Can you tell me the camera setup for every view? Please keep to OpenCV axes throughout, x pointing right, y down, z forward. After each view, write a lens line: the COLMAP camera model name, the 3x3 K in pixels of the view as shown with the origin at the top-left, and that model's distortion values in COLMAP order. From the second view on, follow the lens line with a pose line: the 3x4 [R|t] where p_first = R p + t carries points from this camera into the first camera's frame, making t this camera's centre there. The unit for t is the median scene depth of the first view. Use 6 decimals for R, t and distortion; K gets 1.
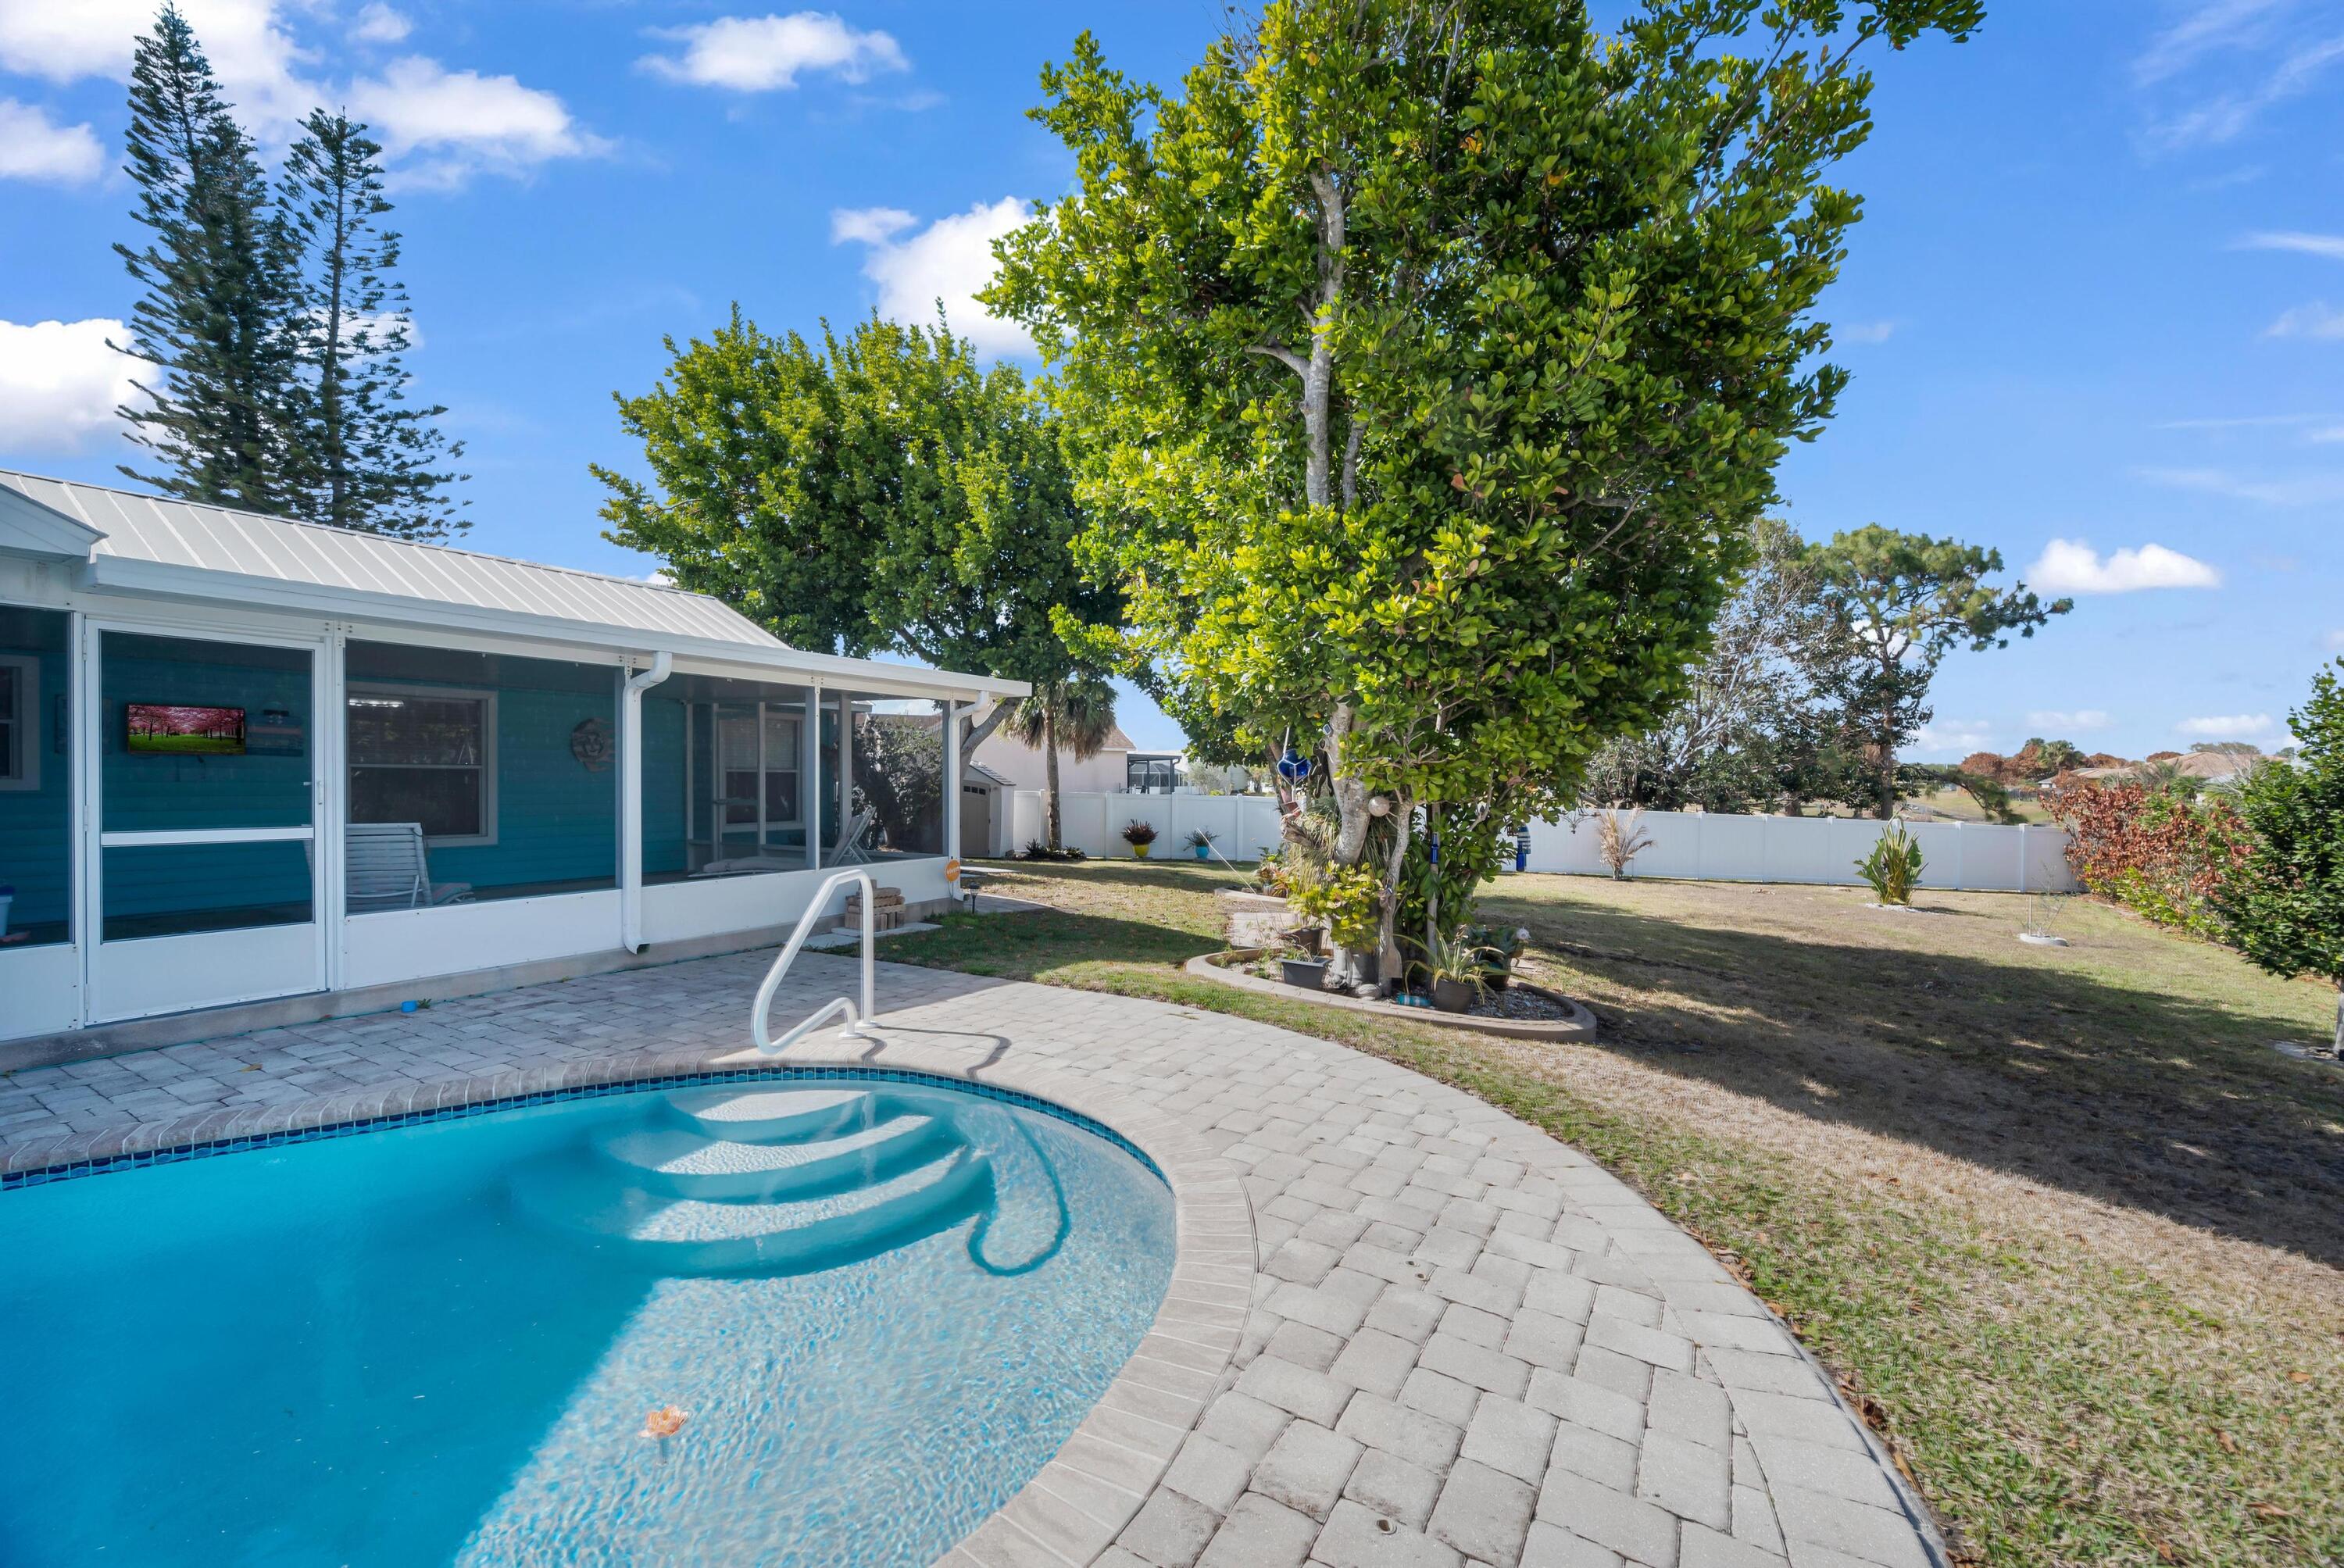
lens RADIAL K [[936.0, 0, 1172.0], [0, 936.0, 784.0], [0, 0, 1]] dist [0.025360, -0.024343]
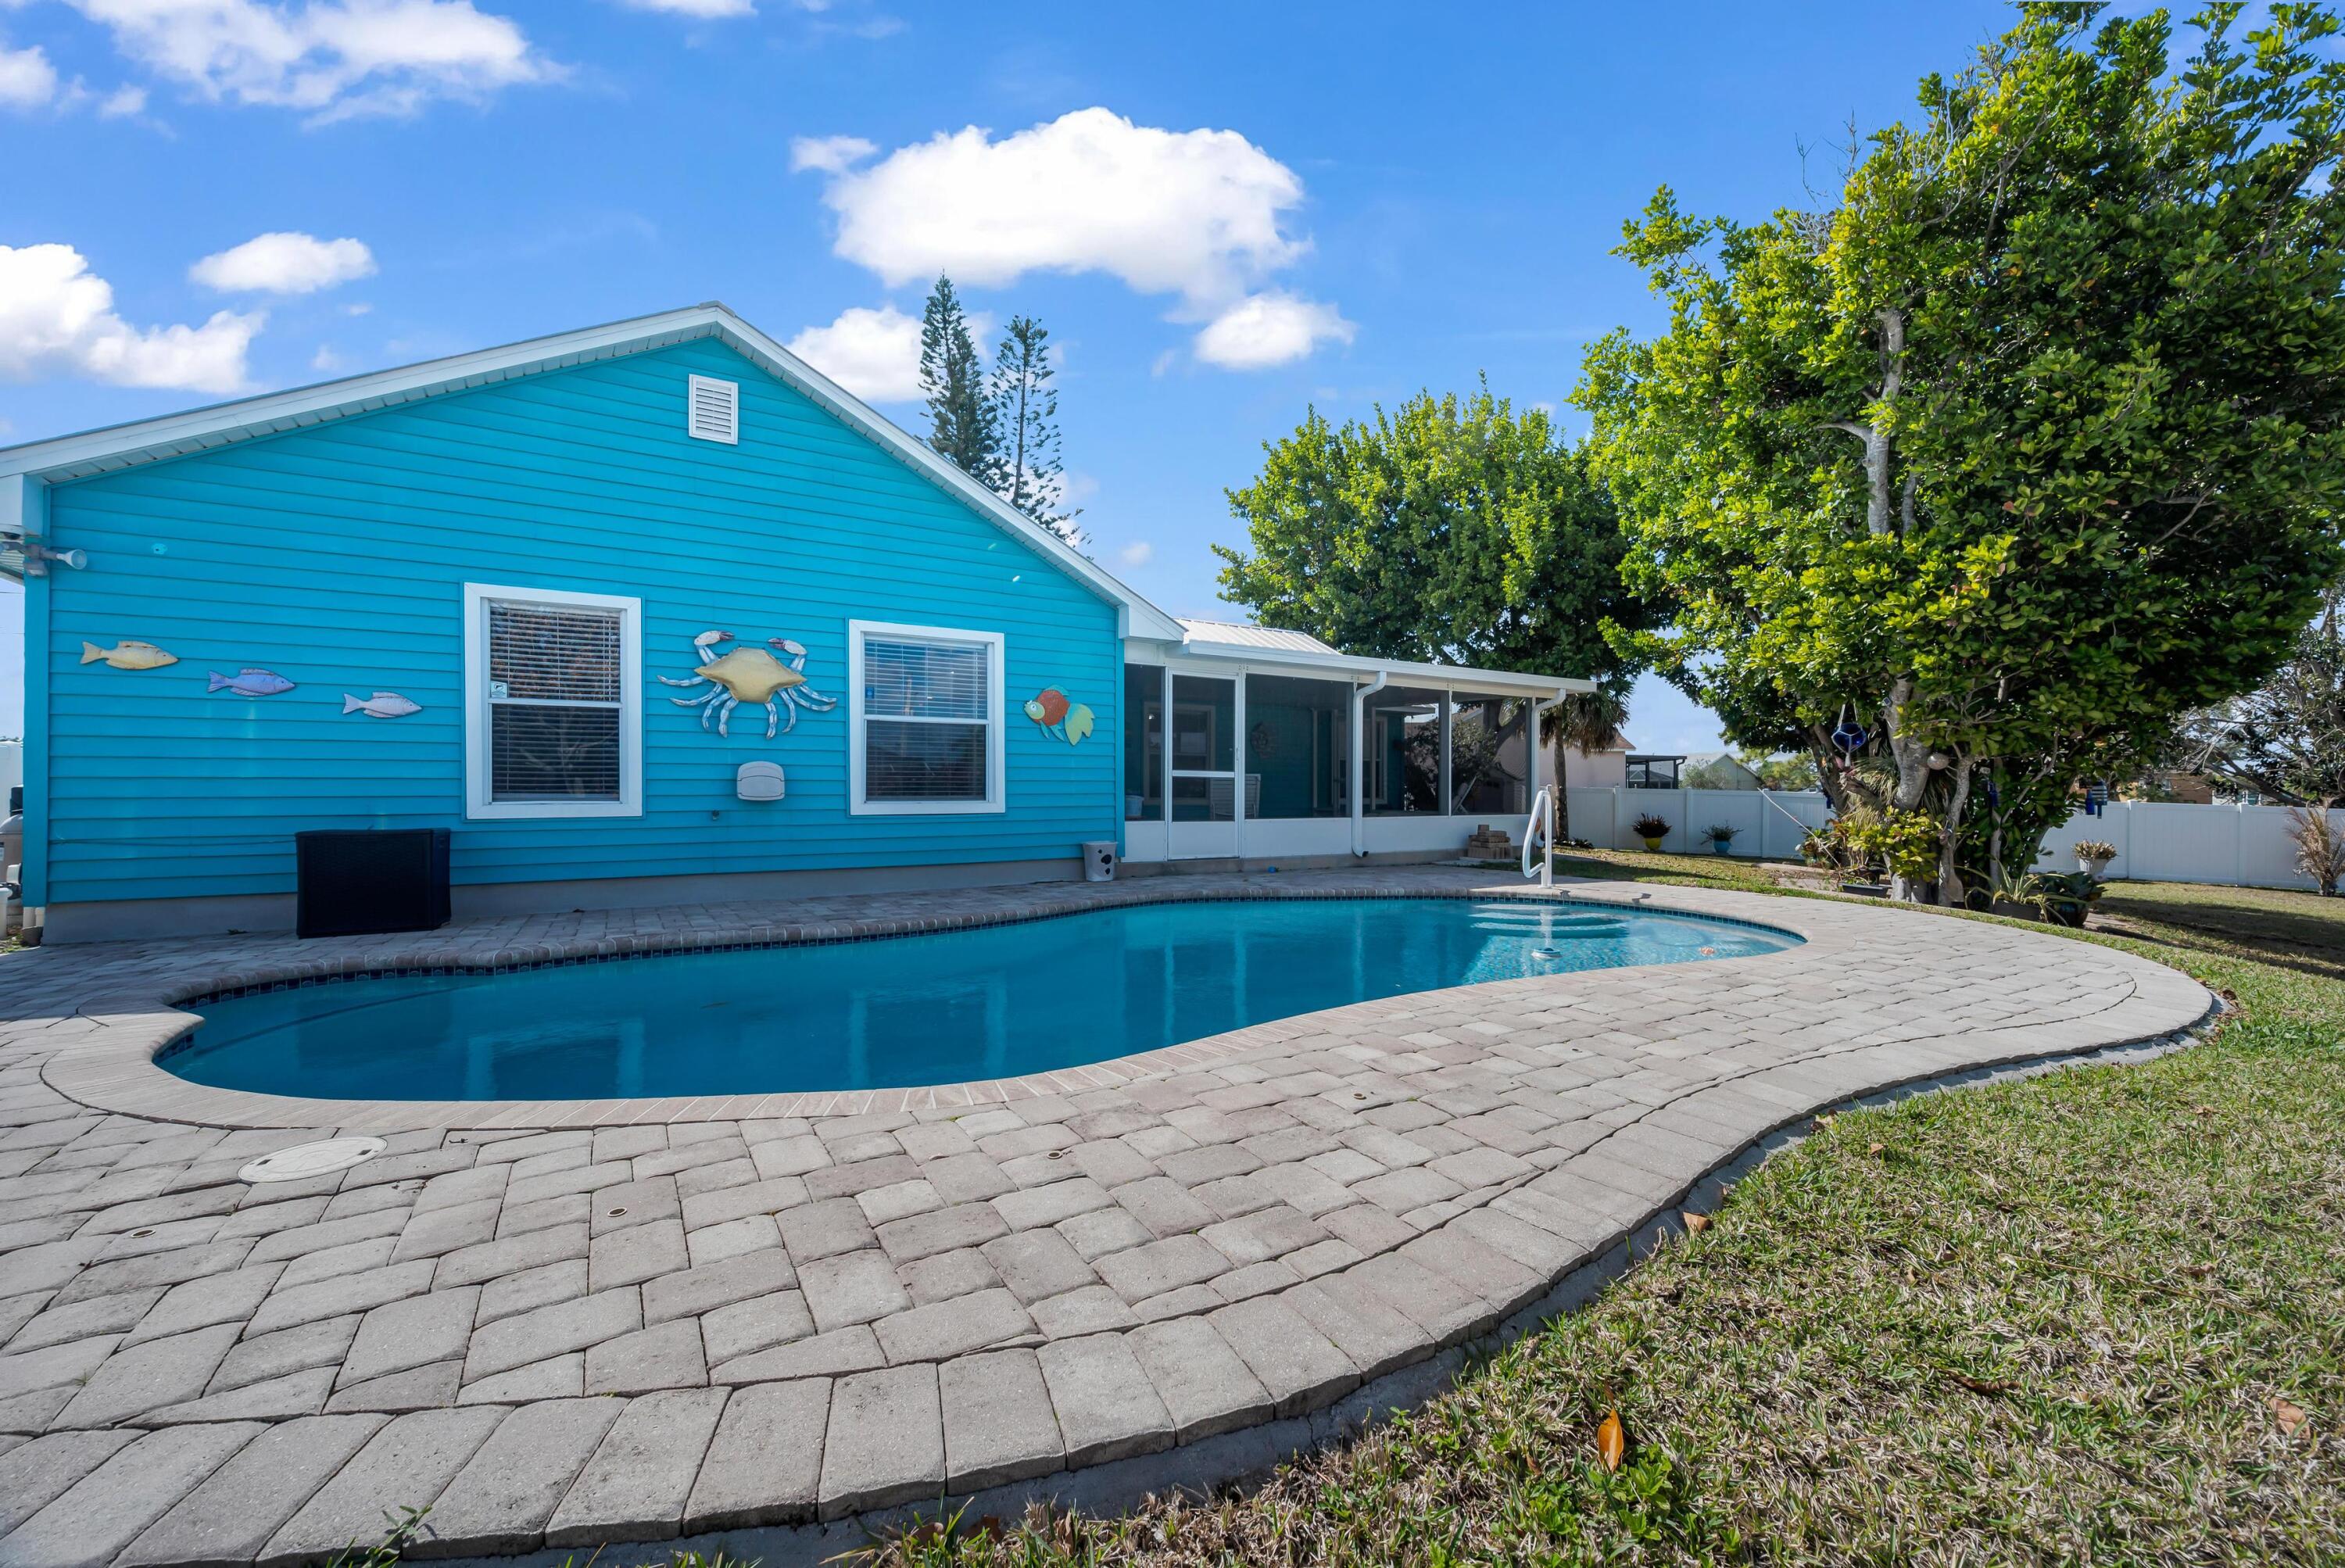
lens RADIAL K [[936.4, 0, 1163.5], [0, 936.4, 797.1], [0, 0, 1]] dist [0.007840, -0.006212]
pose [[0.883191, 0.001785, -0.469010, -0.106733], [-0.002954, 0.999994, -0.001757, 0.078508], [0.469004, 0.002937, 0.883191, -0.604592]]
